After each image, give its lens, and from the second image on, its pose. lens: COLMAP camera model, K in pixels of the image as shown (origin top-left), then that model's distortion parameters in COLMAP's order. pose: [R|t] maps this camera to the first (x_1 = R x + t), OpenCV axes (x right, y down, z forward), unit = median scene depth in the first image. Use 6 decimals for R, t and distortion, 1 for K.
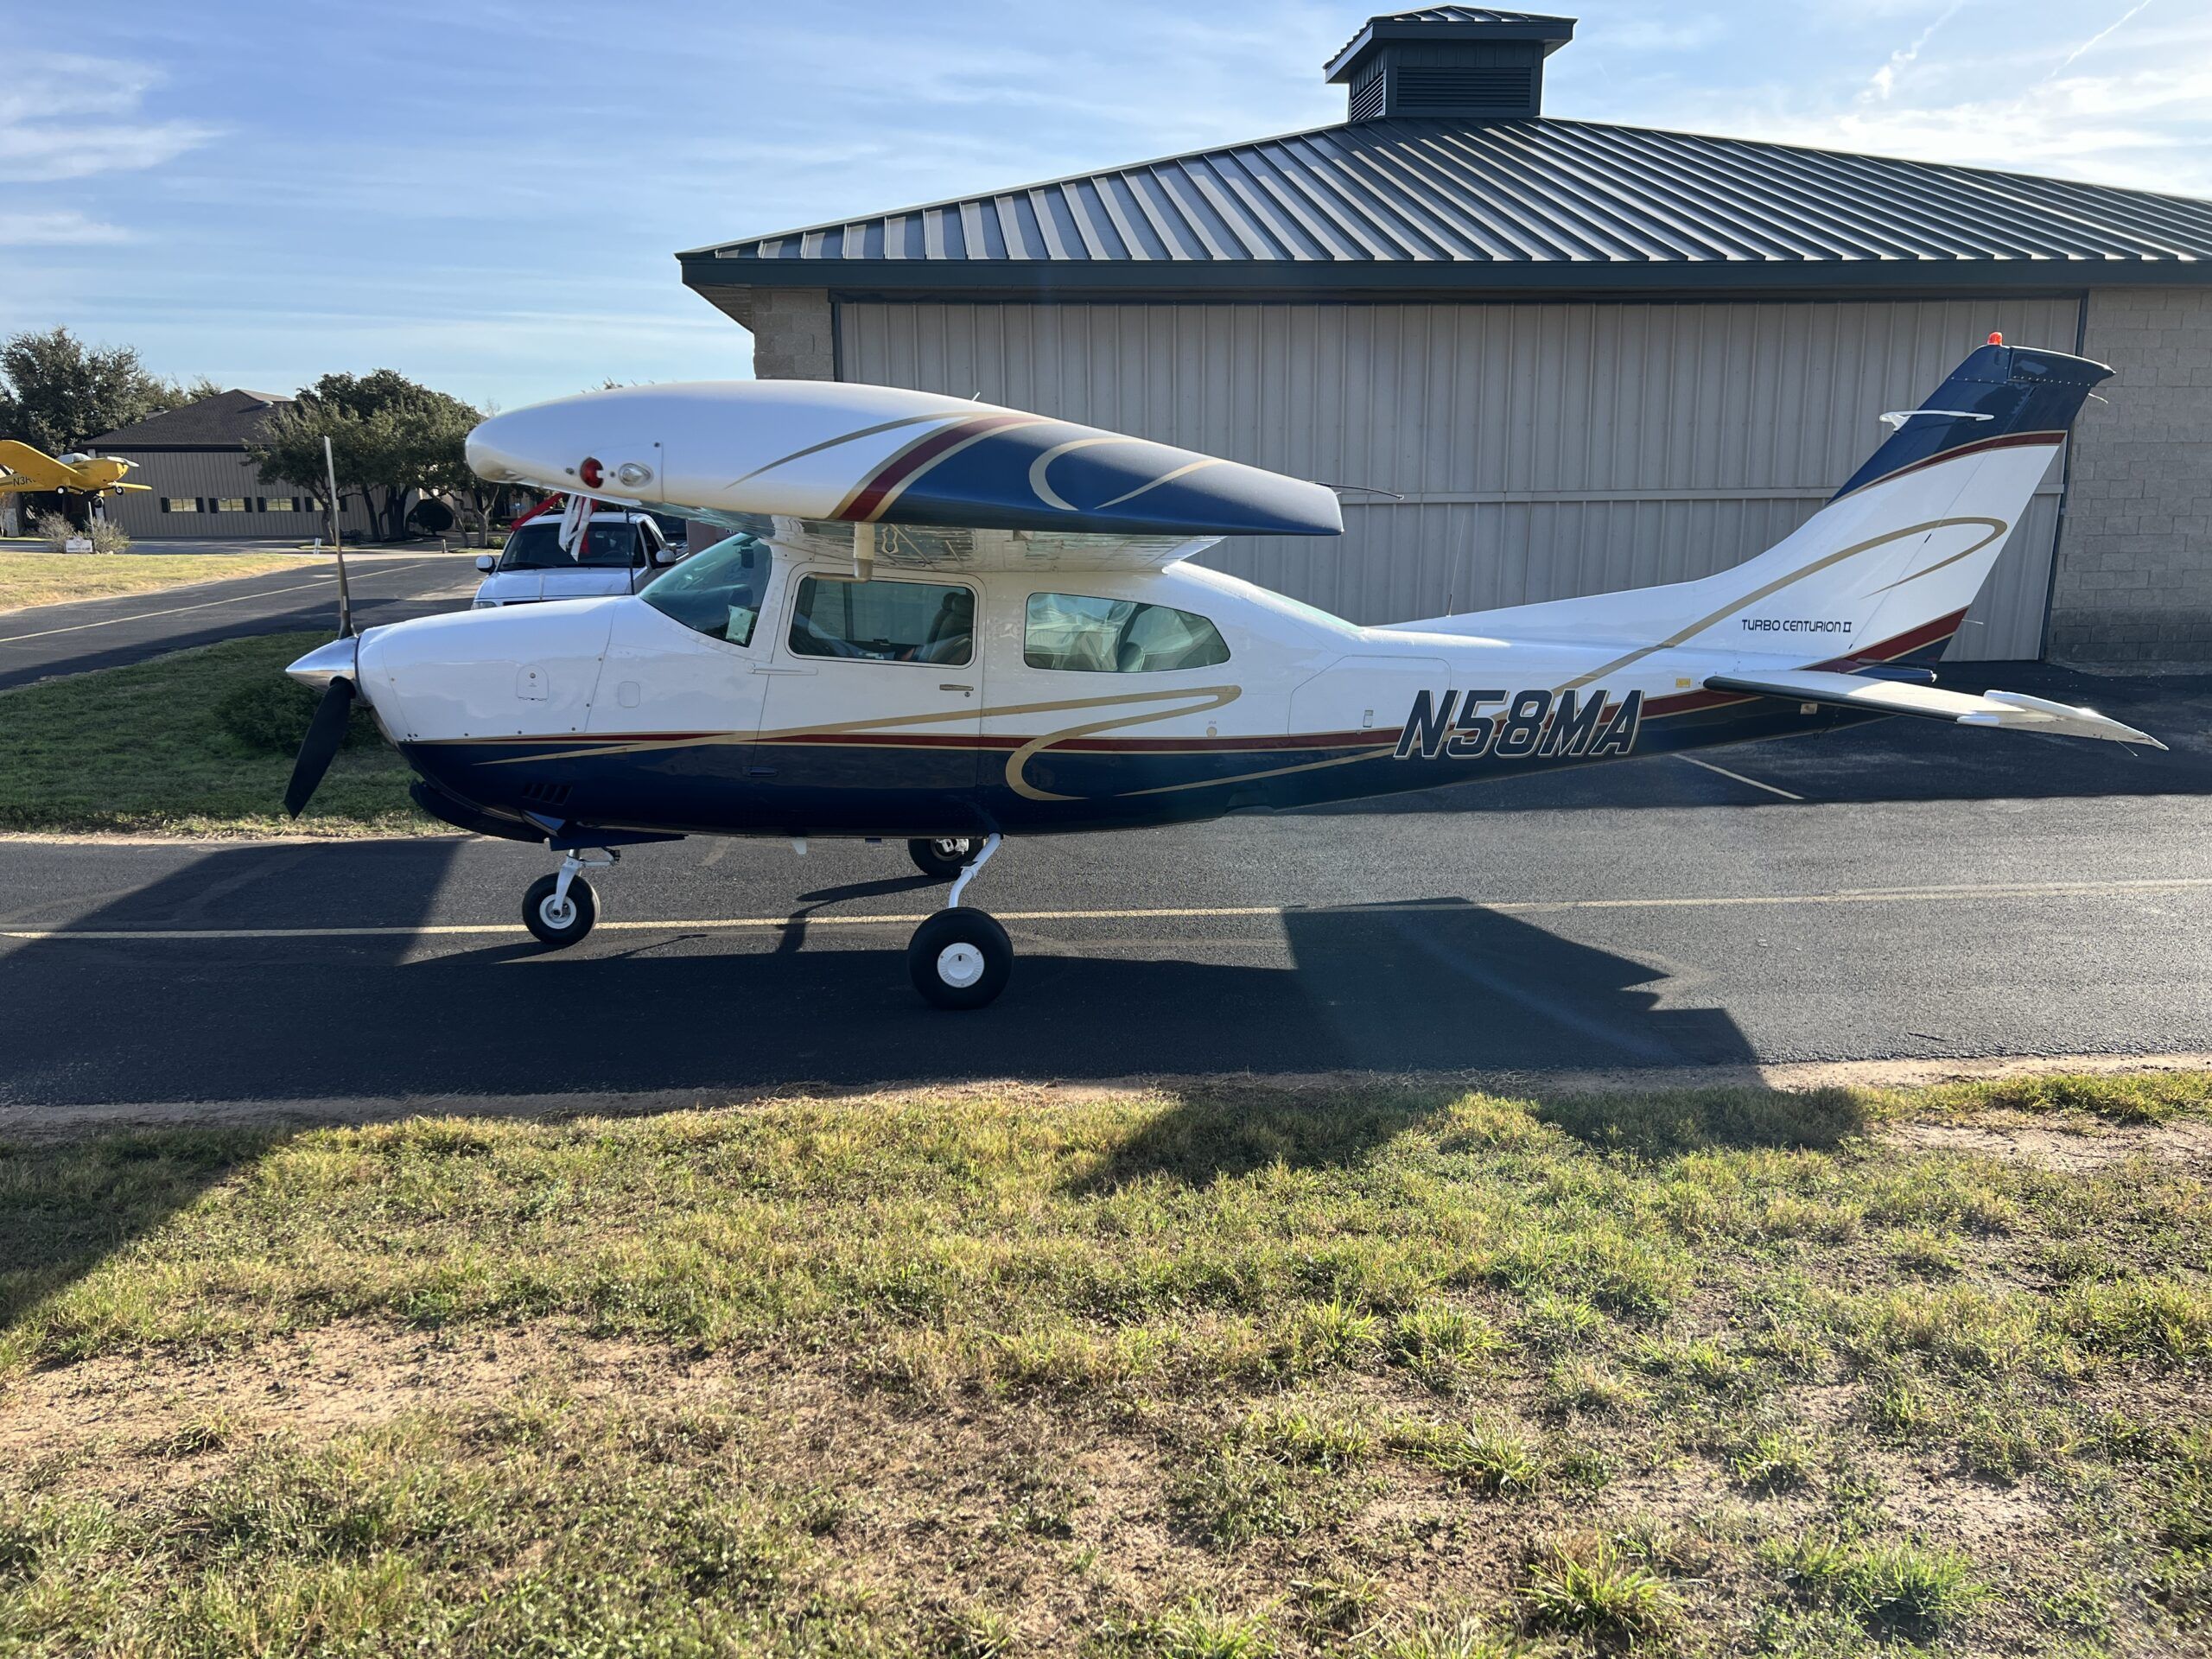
lens RADIAL K [[1667.8, 0, 1108.9], [0, 1667.8, 870.0], [0, 0, 1]] dist [0.052528, -0.059623]
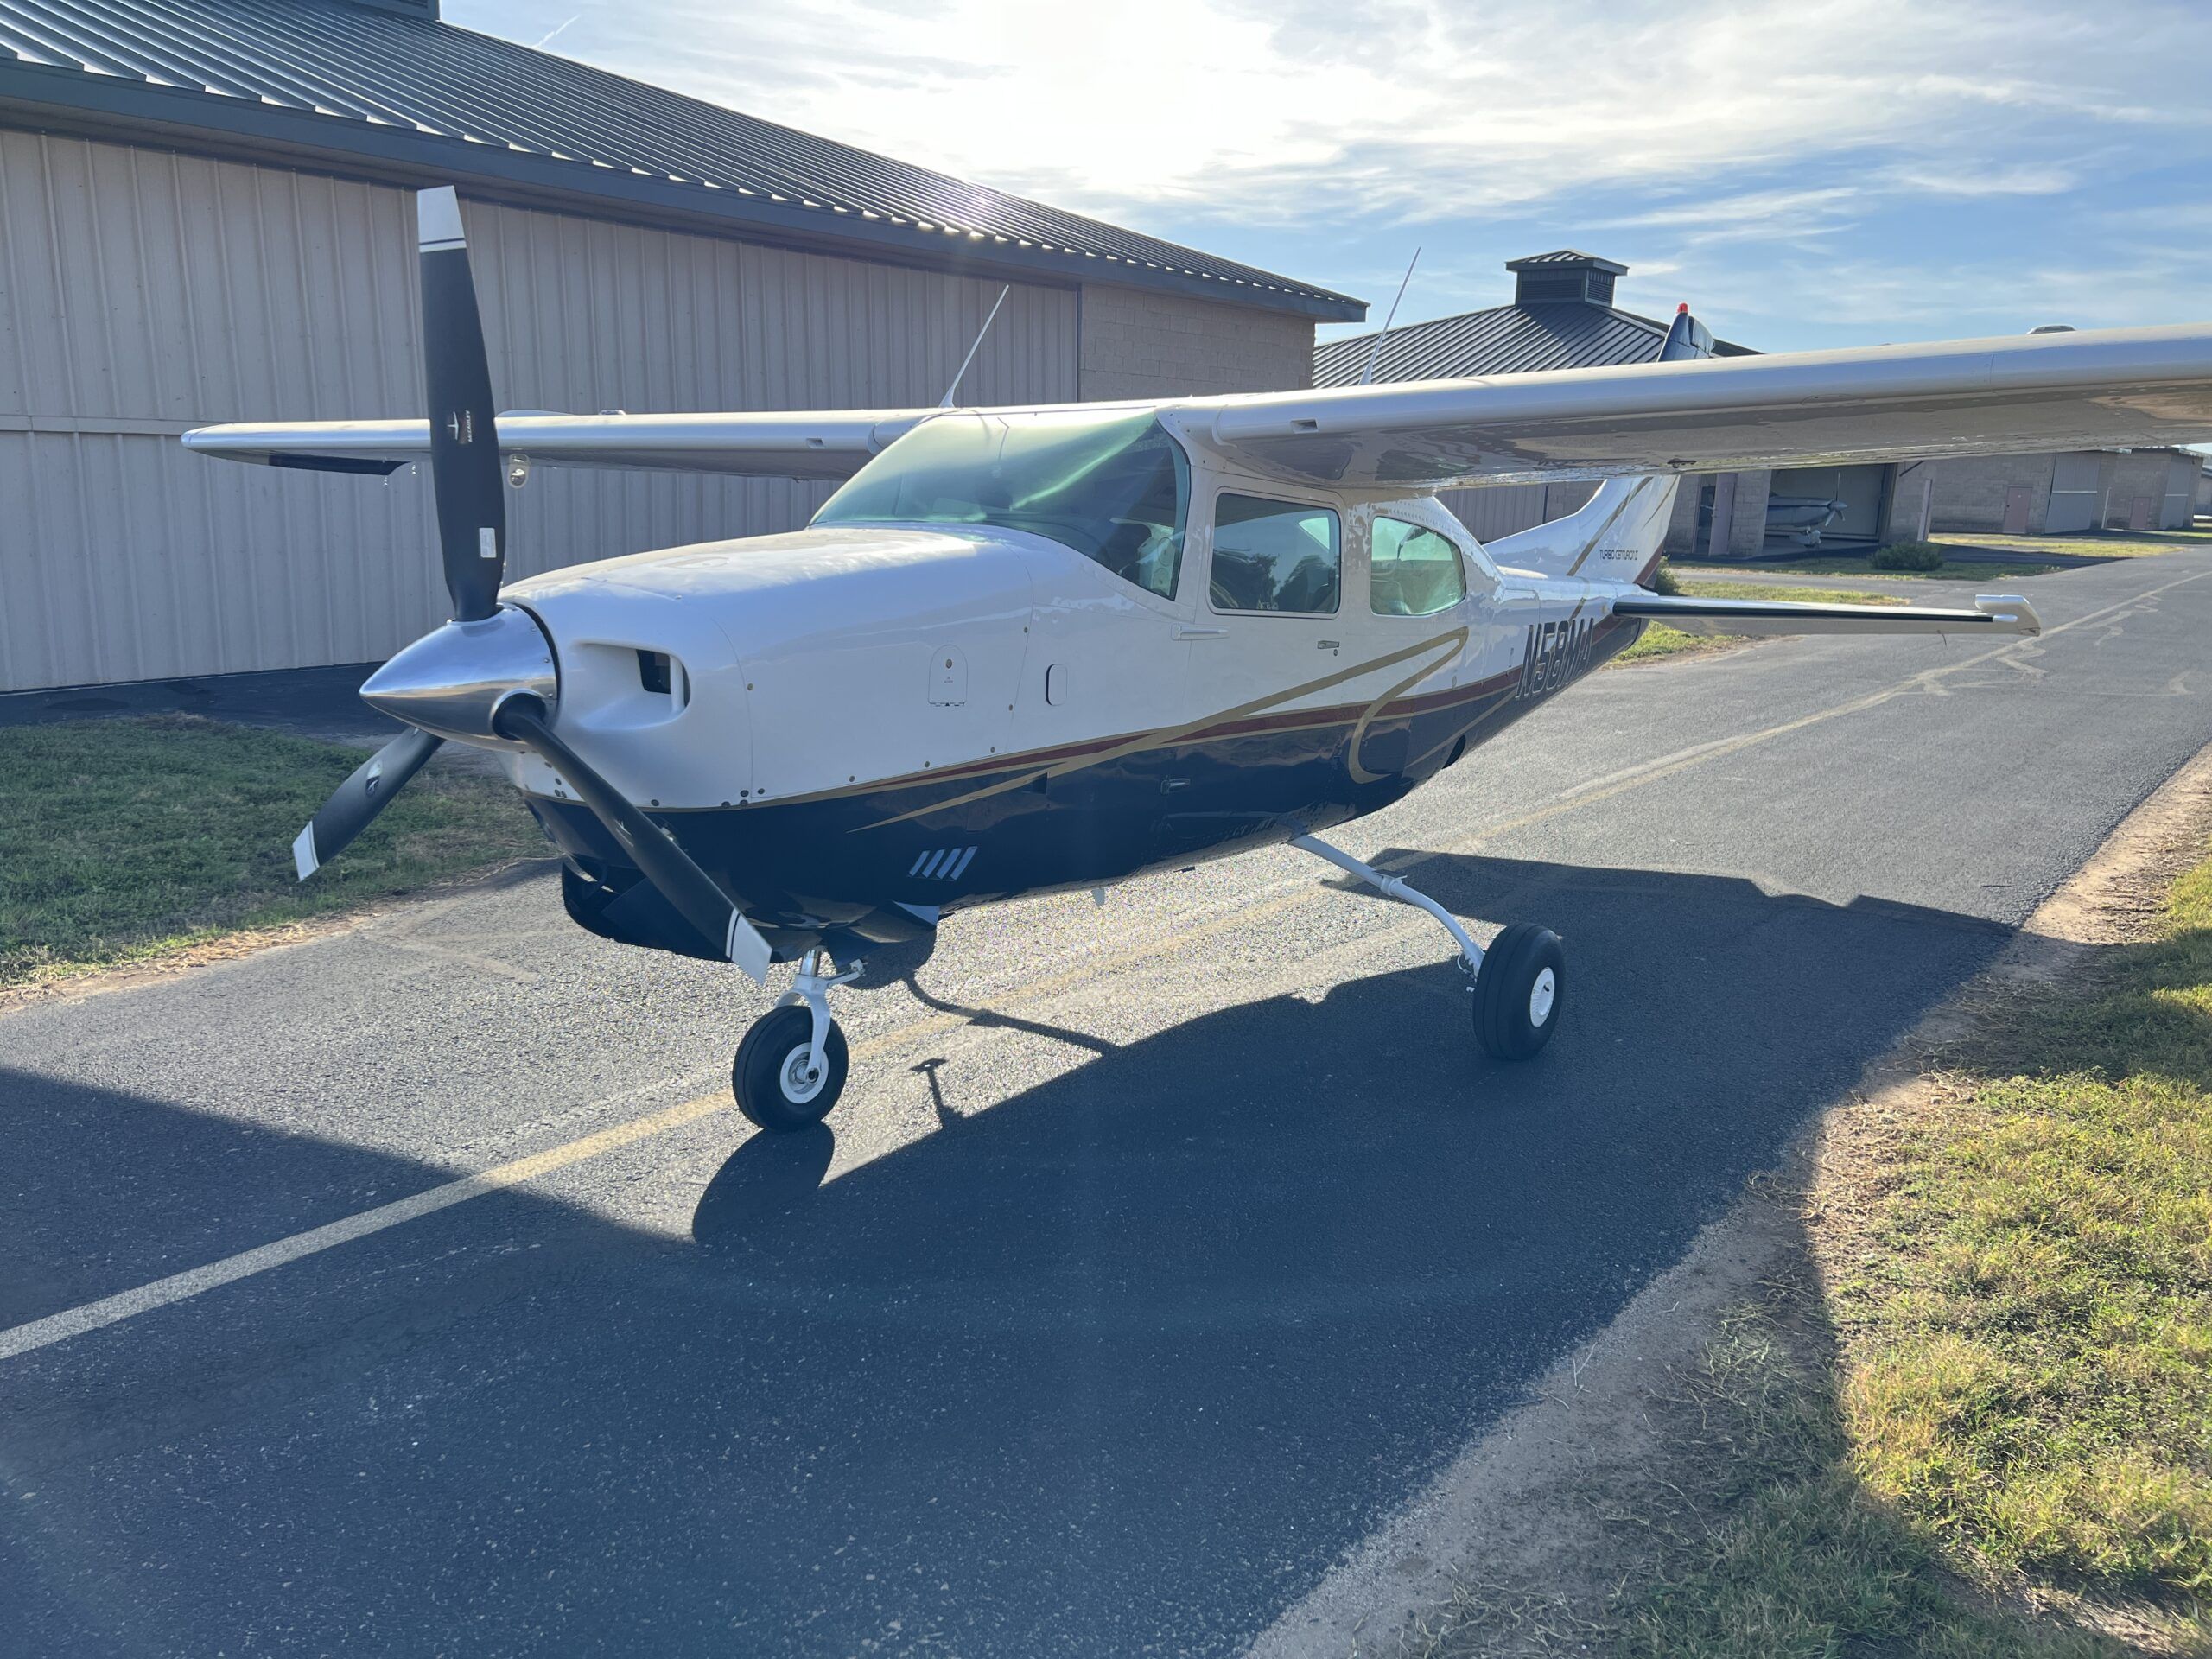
lens RADIAL K [[1667.8, 0, 1098.0], [0, 1667.8, 828.2], [0, 0, 1]] dist [0.052528, -0.059623]
pose [[0.684690, -0.131732, 0.716831, -0.301205], [0.137252, 0.989238, 0.050695, -0.033886], [-0.715794, 0.063676, 0.695402, 0.236015]]
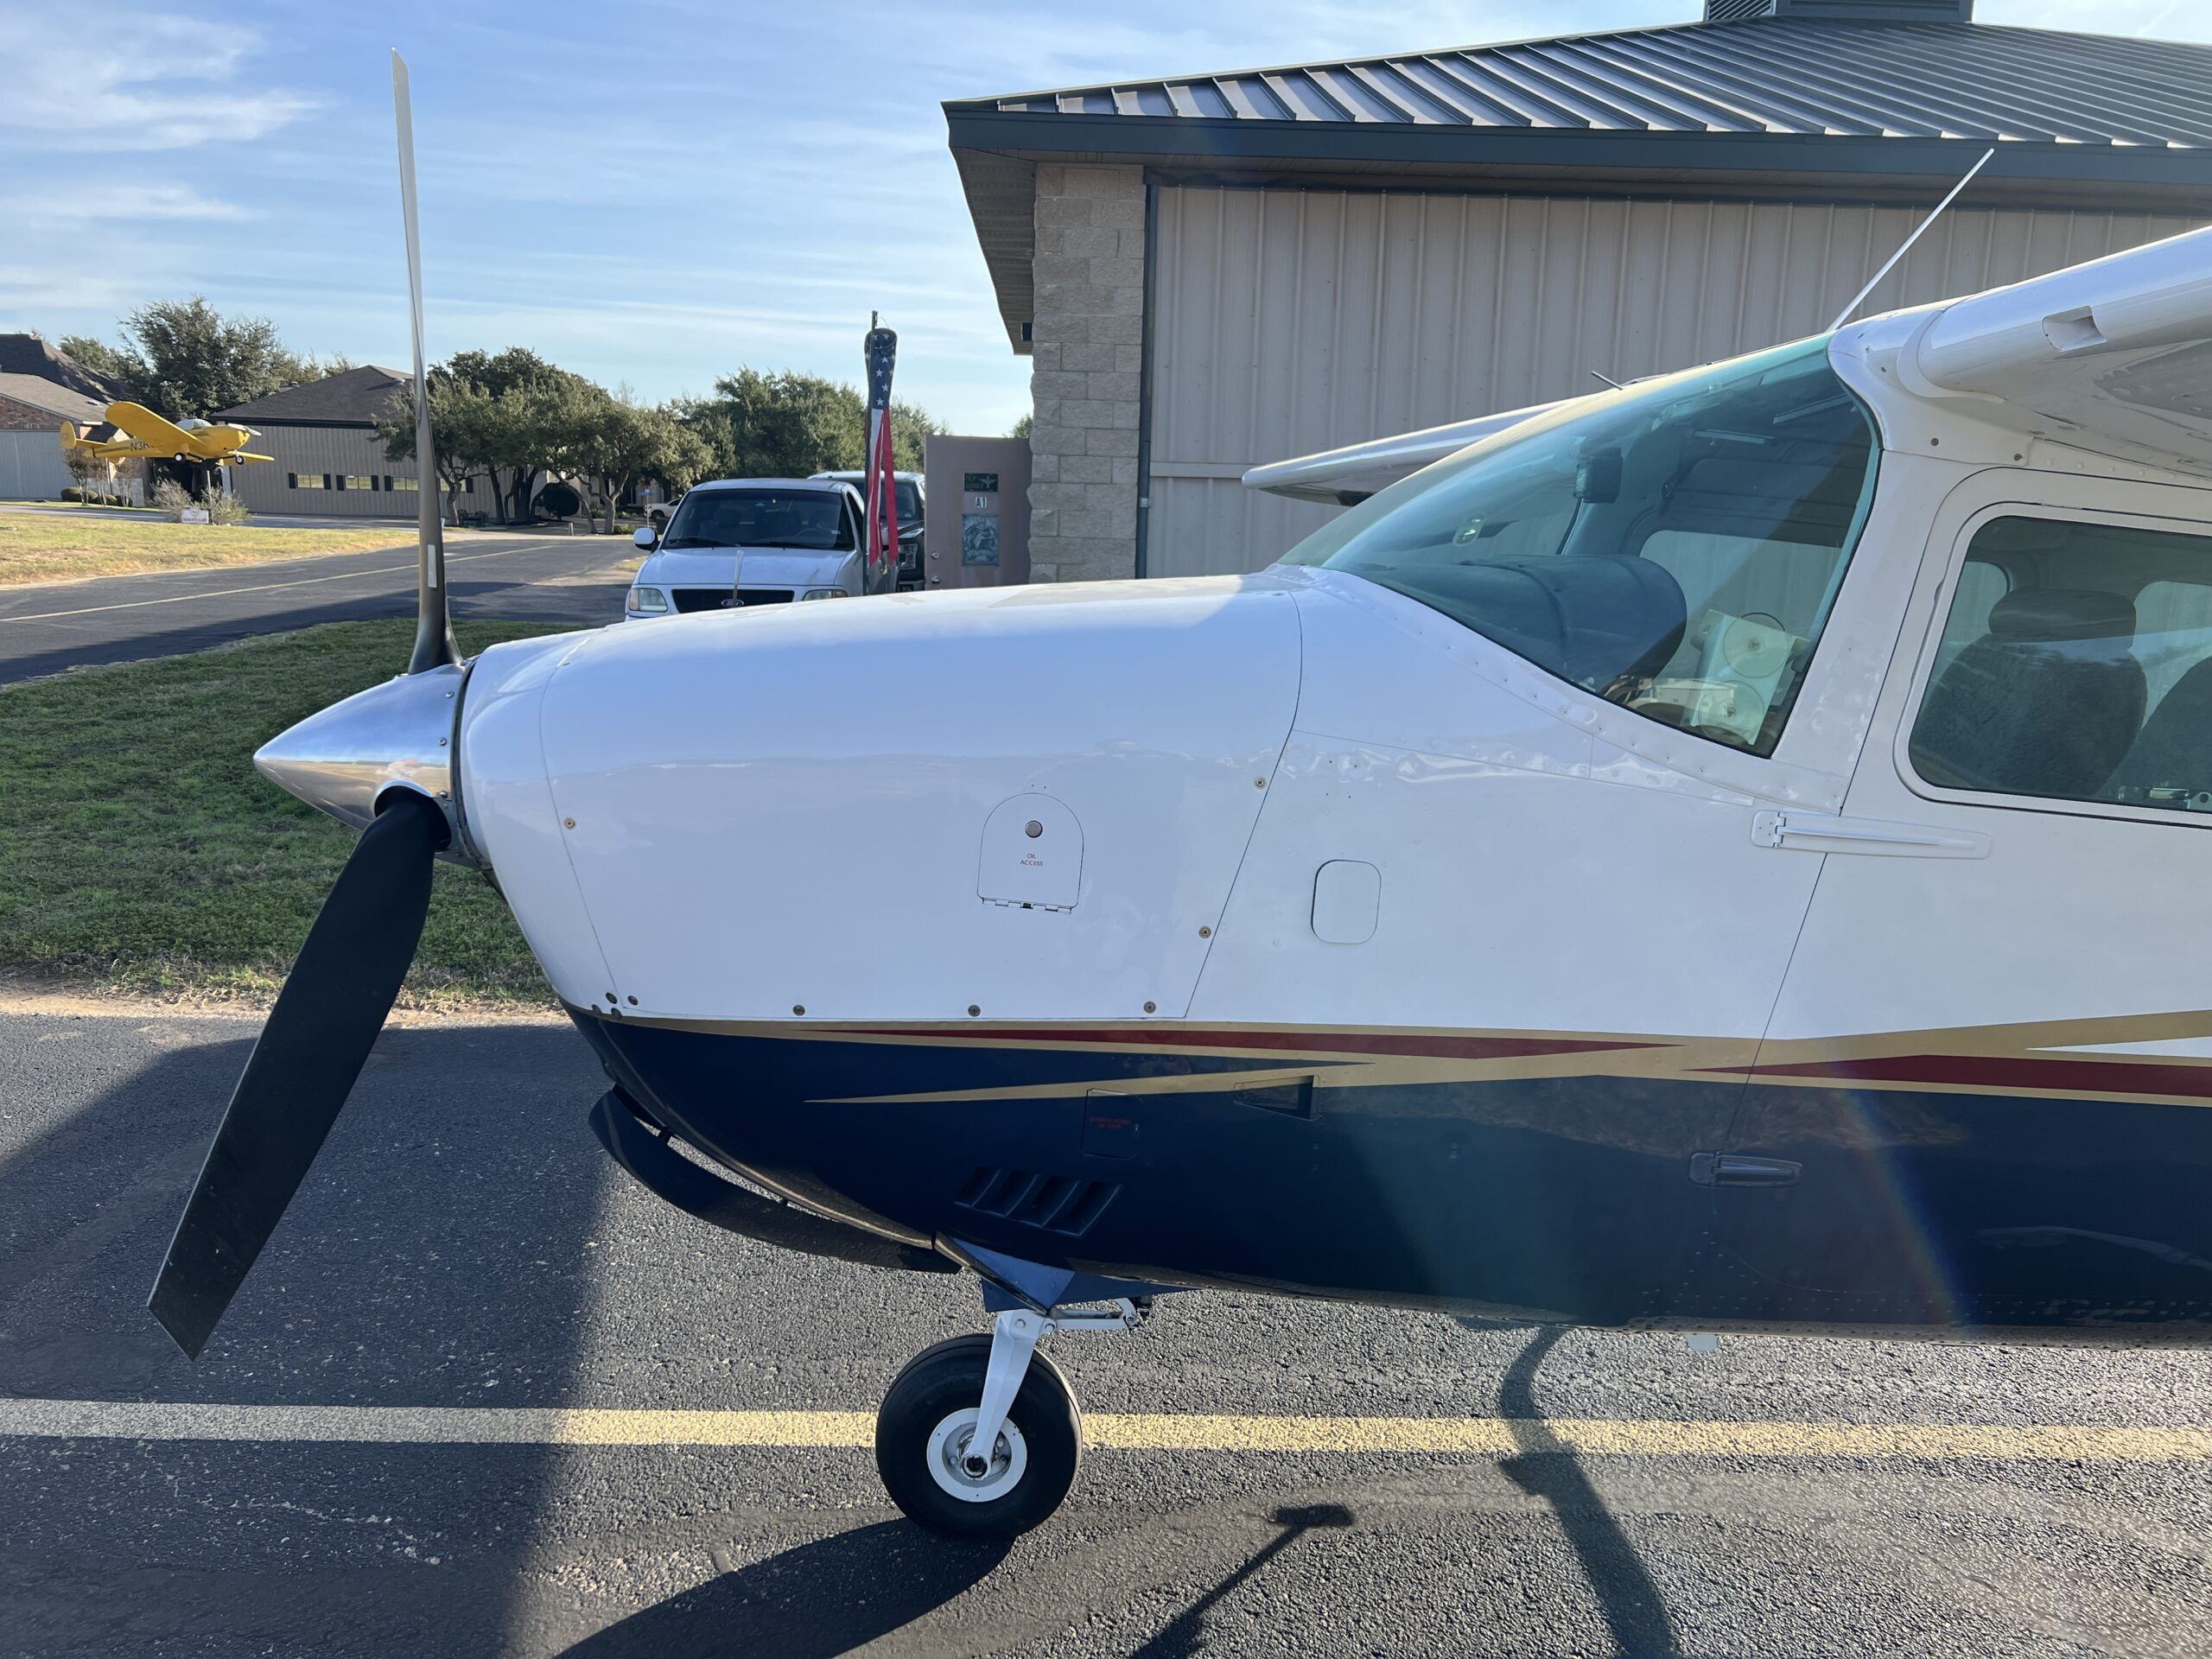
lens RADIAL K [[1667.8, 0, 1105.1], [0, 1667.8, 843.5], [0, 0, 1]] dist [0.052528, -0.059623]
pose [[0.997457, 0.043178, -0.056701, -0.130313], [-0.044318, 0.998837, -0.018989, -0.044813], [0.055815, 0.021453, 0.998211, 0.293355]]
